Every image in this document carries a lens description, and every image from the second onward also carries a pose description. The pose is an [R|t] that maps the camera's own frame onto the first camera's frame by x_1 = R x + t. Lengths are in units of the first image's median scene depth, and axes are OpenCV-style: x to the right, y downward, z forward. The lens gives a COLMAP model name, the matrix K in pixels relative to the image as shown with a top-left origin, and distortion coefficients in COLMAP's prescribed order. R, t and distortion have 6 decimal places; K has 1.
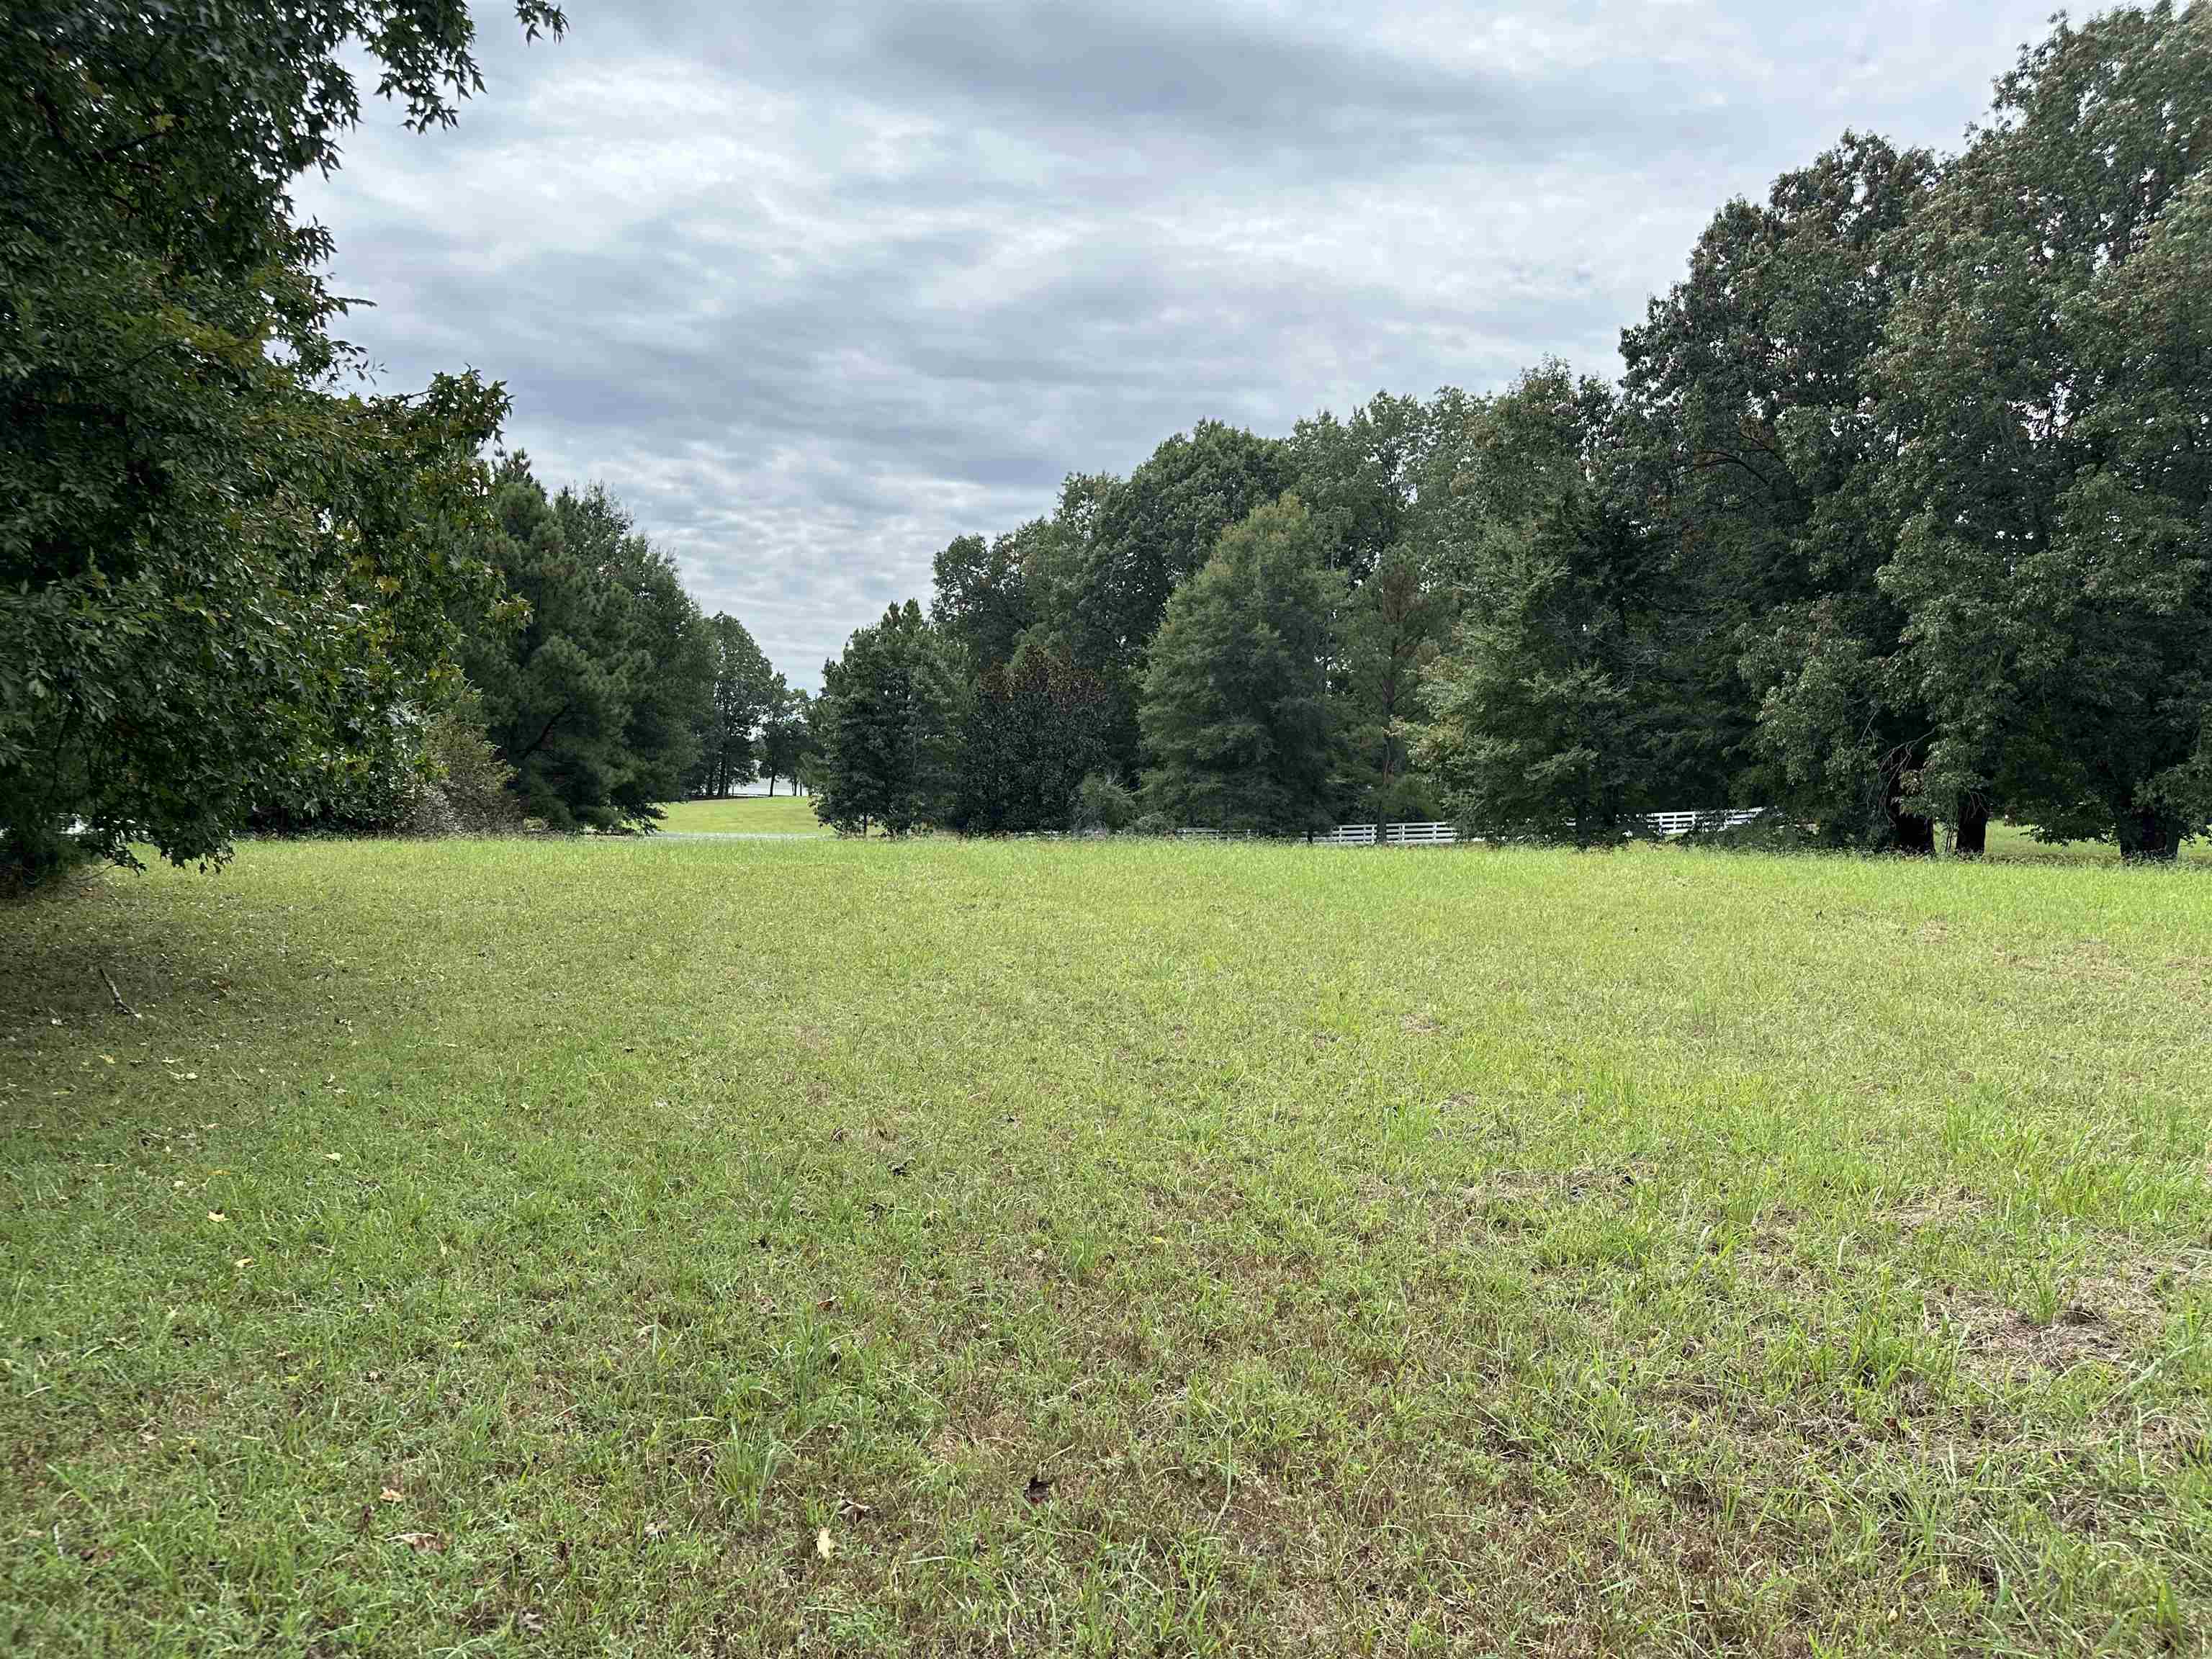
lens RADIAL K [[1533.8, 0, 1134.2], [0, 1533.8, 824.5], [0, 0, 1]] dist [0.140021, -0.196089]
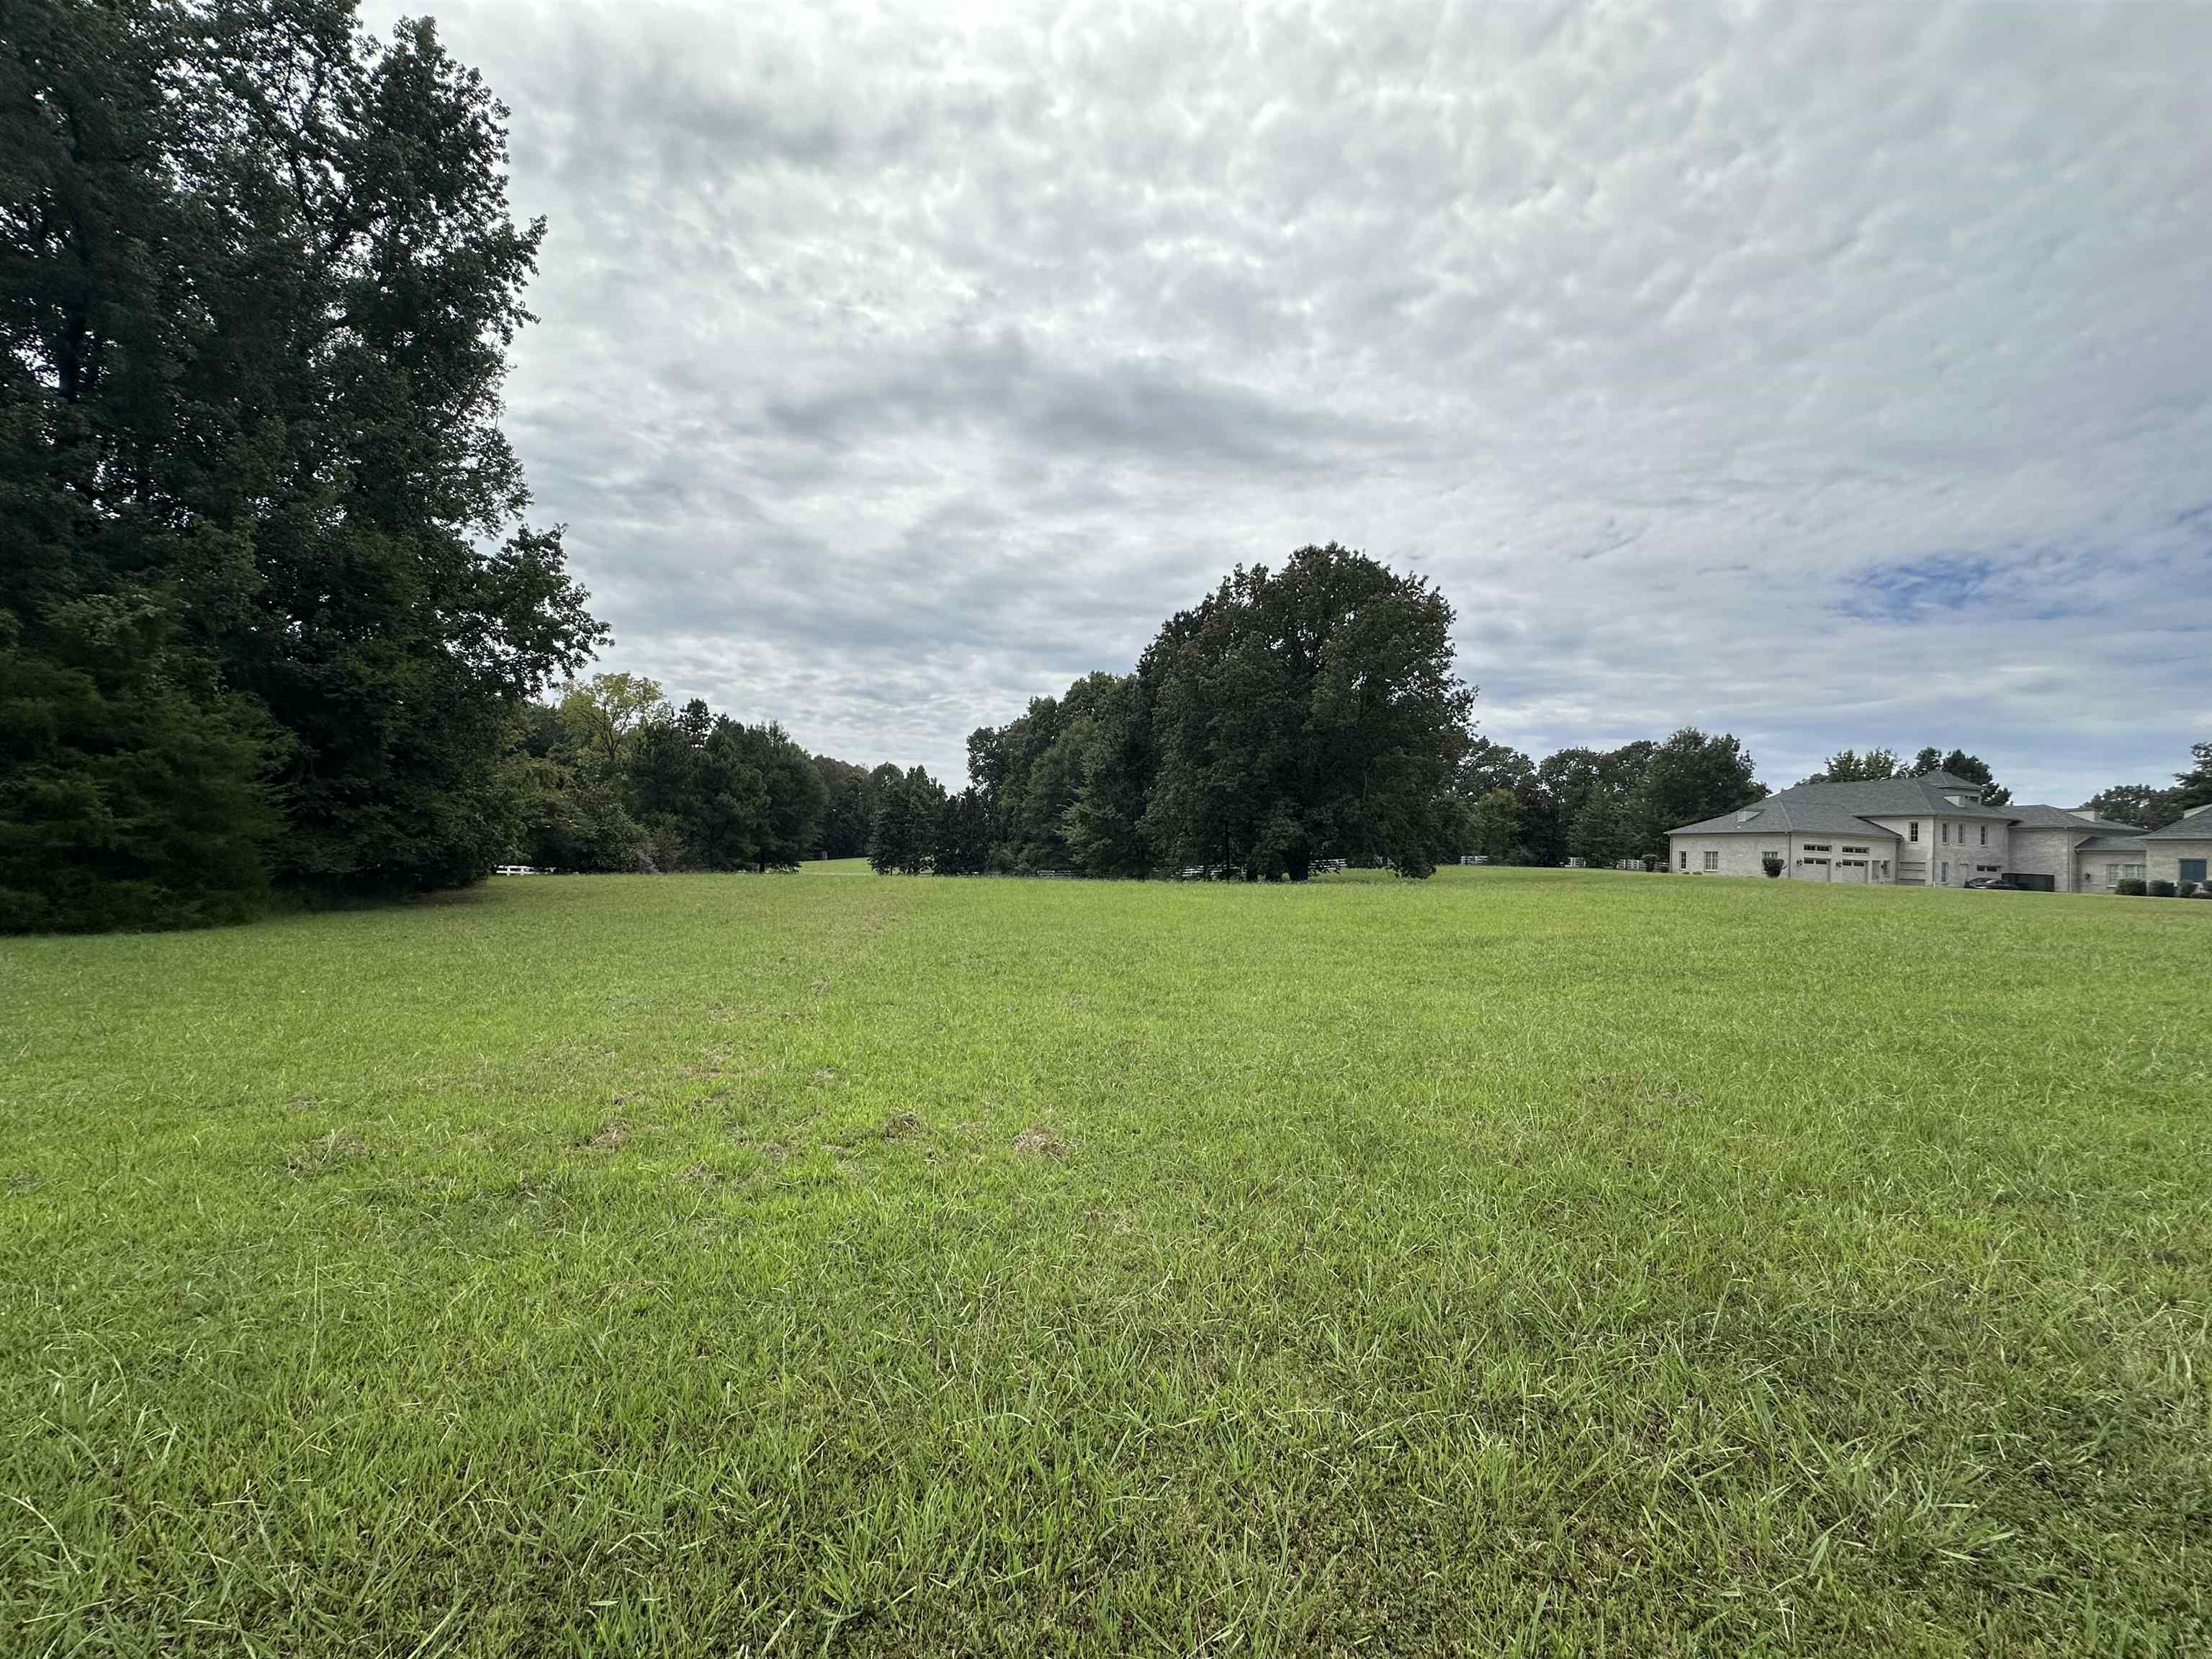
lens RADIAL K [[881.0, 0, 1106.0], [0, 881.0, 829.5], [0, 0, 1]] dist [0.013552, 0.000010]
pose [[0.997335, -0.005783, -0.072727, 0.223017], [0.002537, 0.999000, -0.044646, 0.000282], [0.072912, 0.044342, 0.996352, -0.229144]]
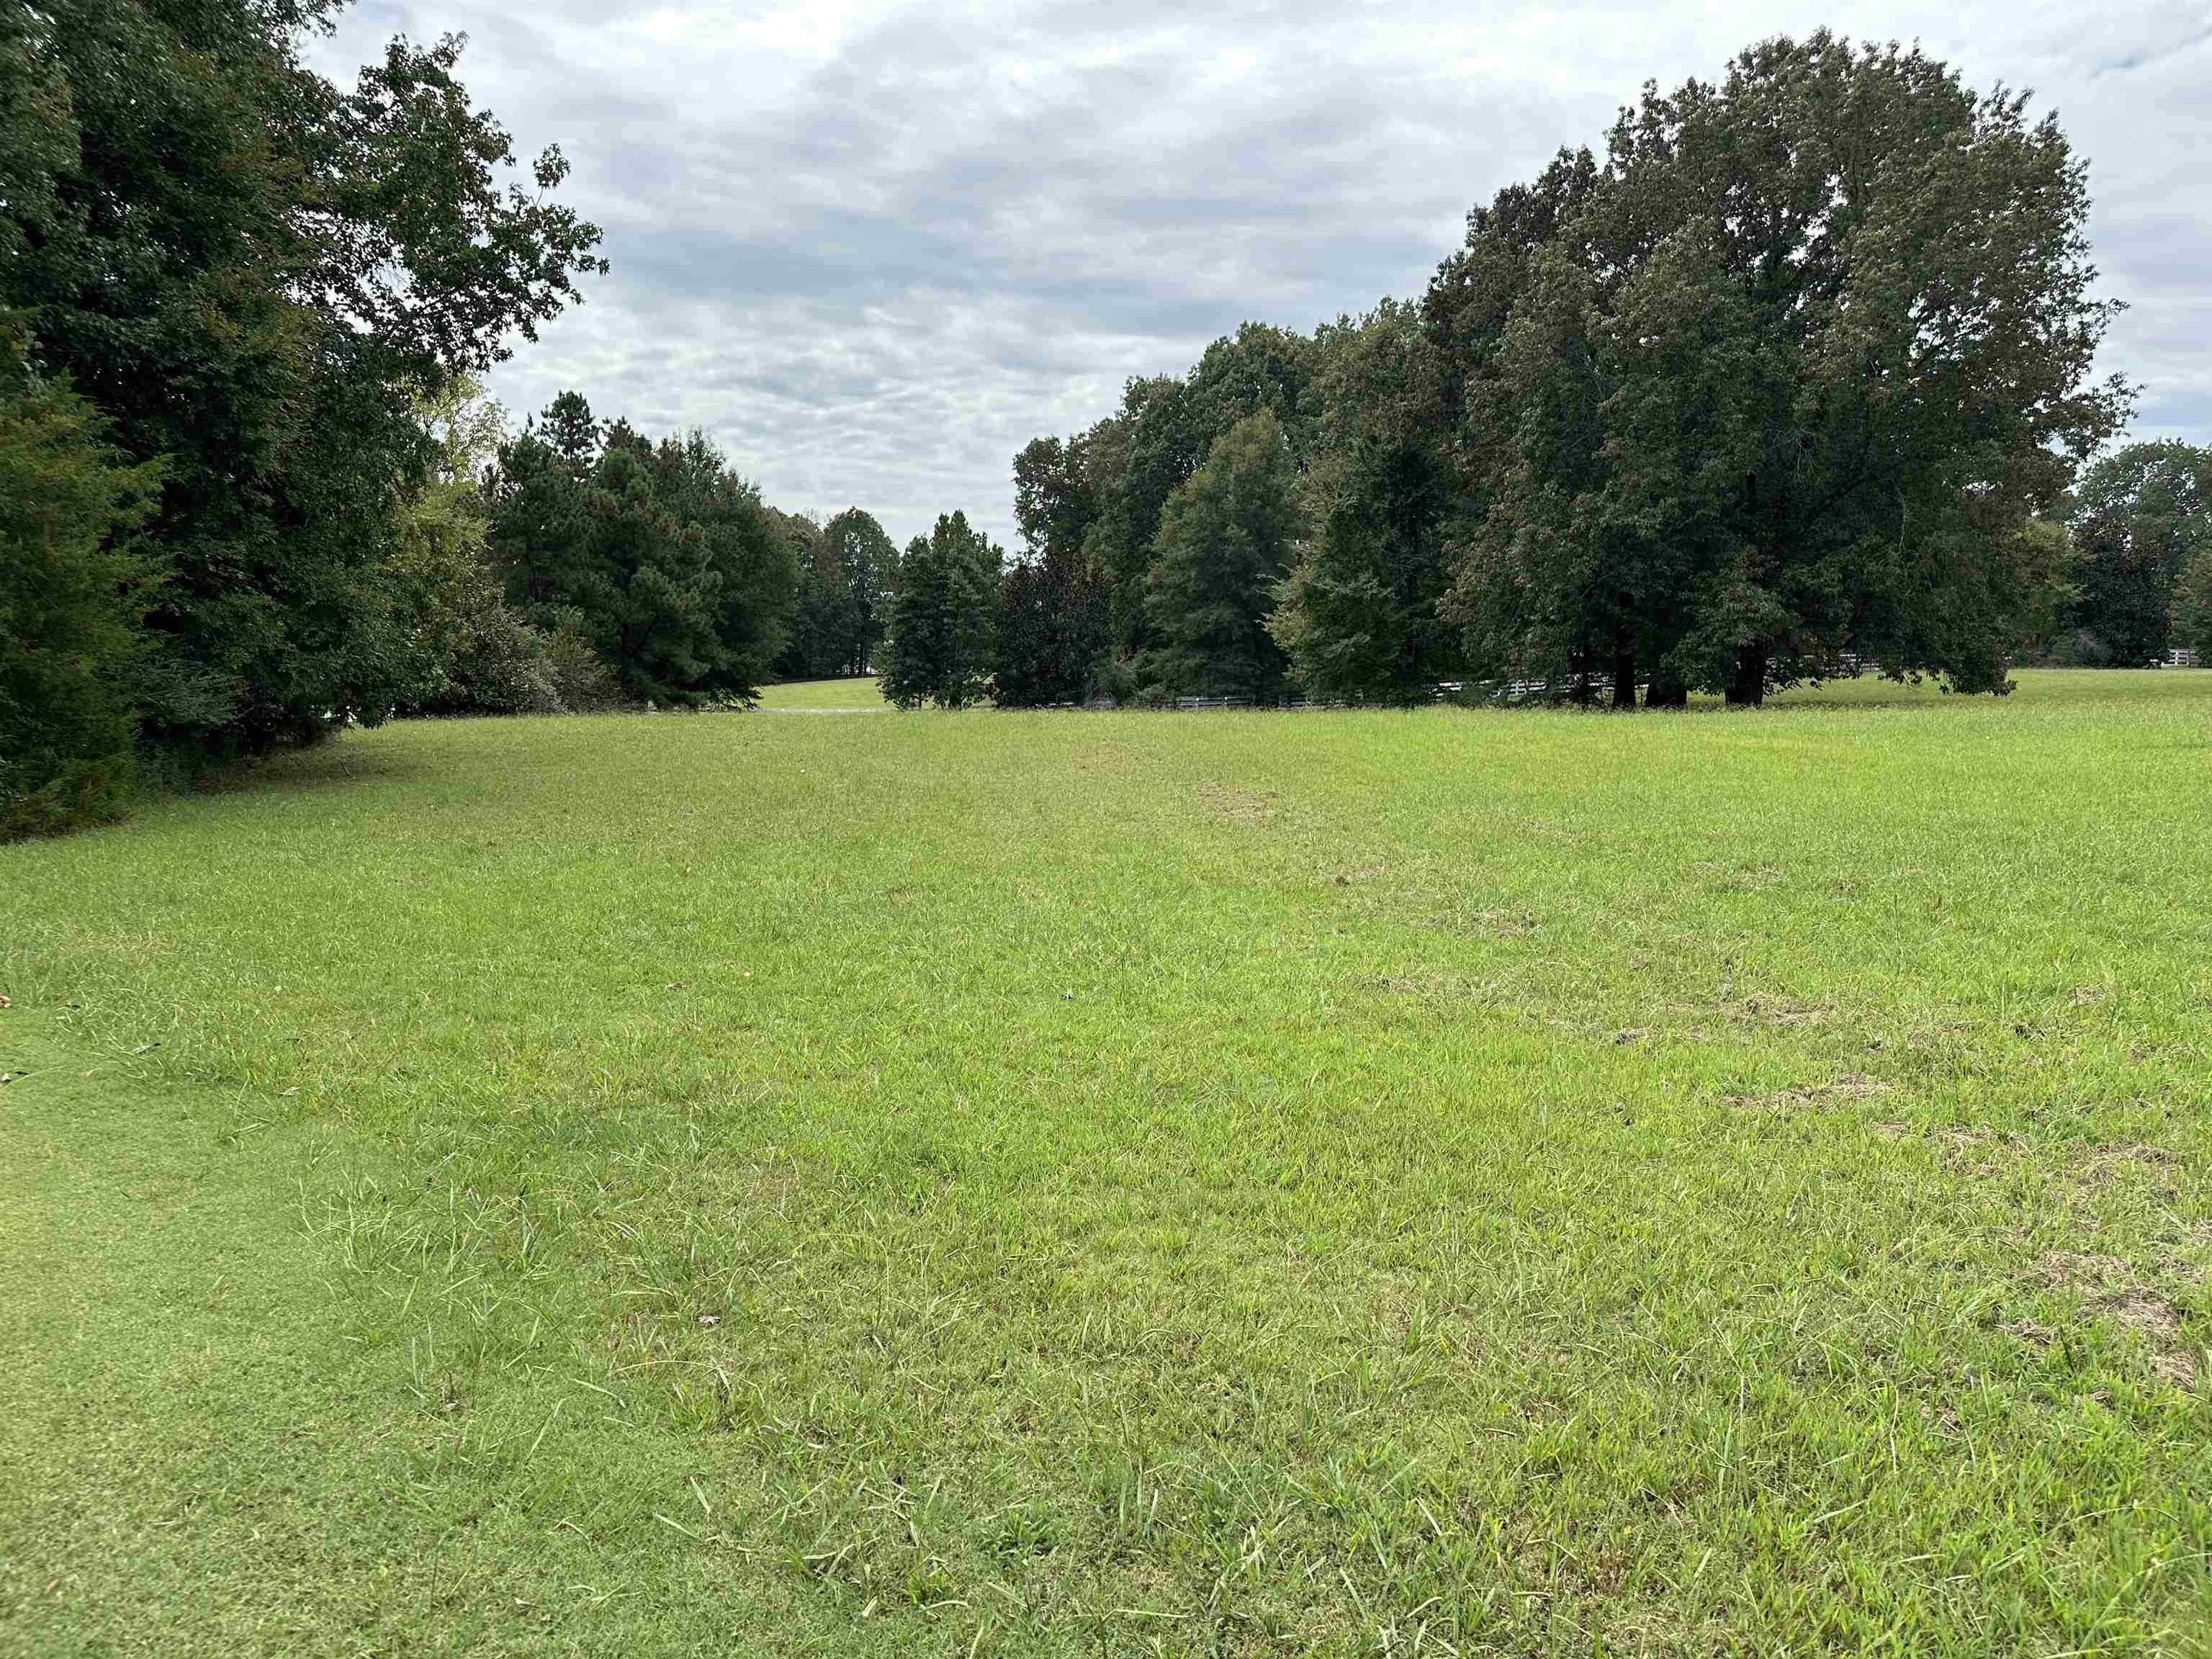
lens RADIAL K [[1533.8, 0, 1134.2], [0, 1533.8, 824.5], [0, 0, 1]] dist [0.140021, -0.196089]
pose [[0.992978, -0.013085, -0.117576, 0.140761], [0.023131, 0.996156, 0.084490, -0.000859], [0.116018, -0.086617, 0.989463, -0.210122]]
